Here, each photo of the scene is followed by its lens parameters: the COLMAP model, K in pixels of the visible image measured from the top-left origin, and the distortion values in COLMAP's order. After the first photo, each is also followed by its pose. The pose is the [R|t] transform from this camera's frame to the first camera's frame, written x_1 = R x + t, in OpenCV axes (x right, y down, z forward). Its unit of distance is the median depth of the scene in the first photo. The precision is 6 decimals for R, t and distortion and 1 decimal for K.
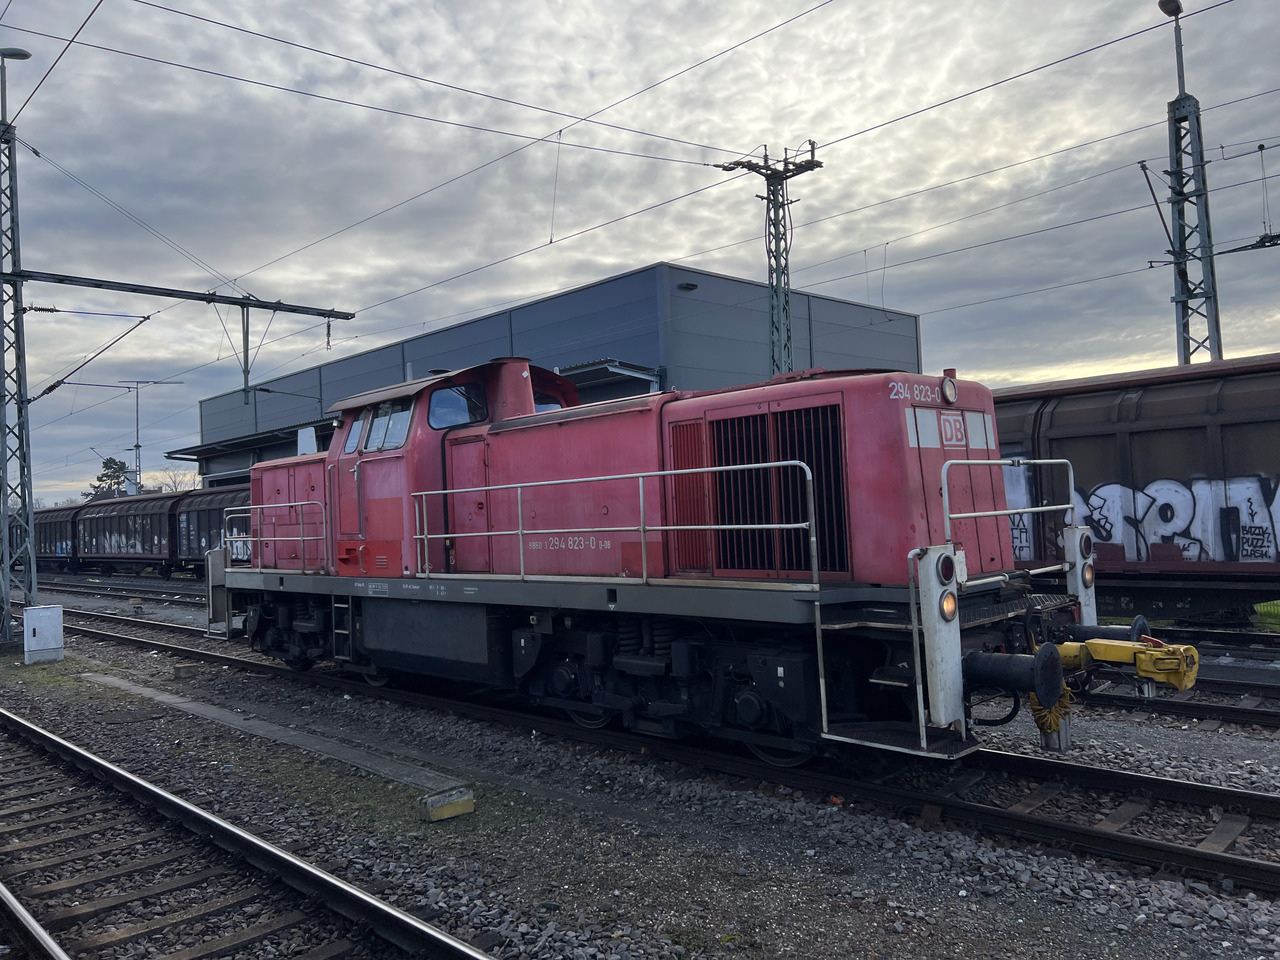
lens RADIAL K [[950.0, 0, 627.5], [0, 950.0, 478.3], [0, 0, 1]] dist [0.068068, -0.083021]
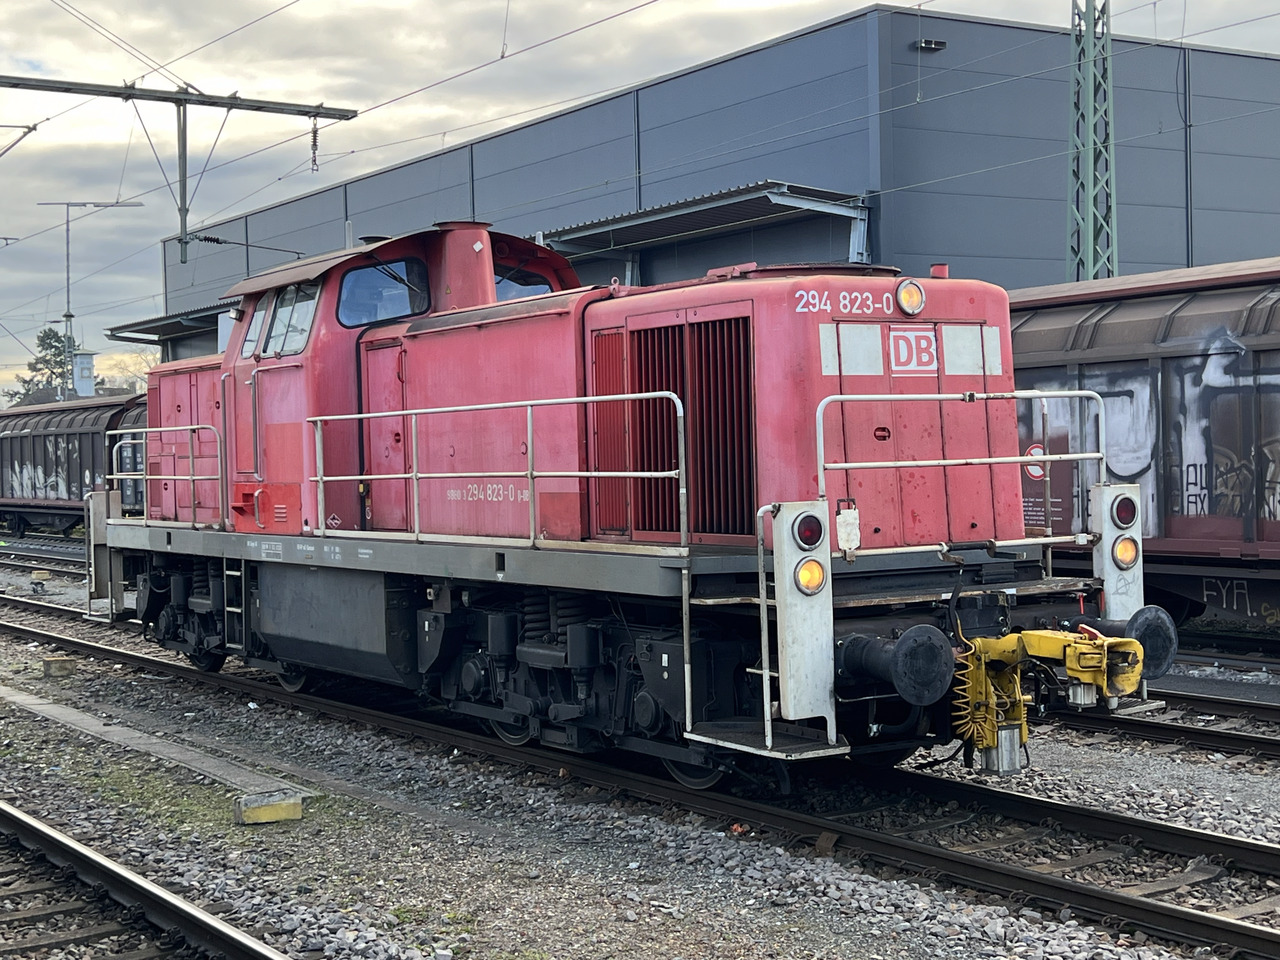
lens RADIAL K [[1895.0, 0, 628.2], [0, 1895.0, 478.1], [0, 0, 1]] dist [0.186895, -0.575358]
pose [[0.978809, 0.023798, -0.203389, 0.338852], [-0.012705, 0.998368, 0.055675, -0.024632], [0.204382, -0.051911, 0.977514, -0.395622]]
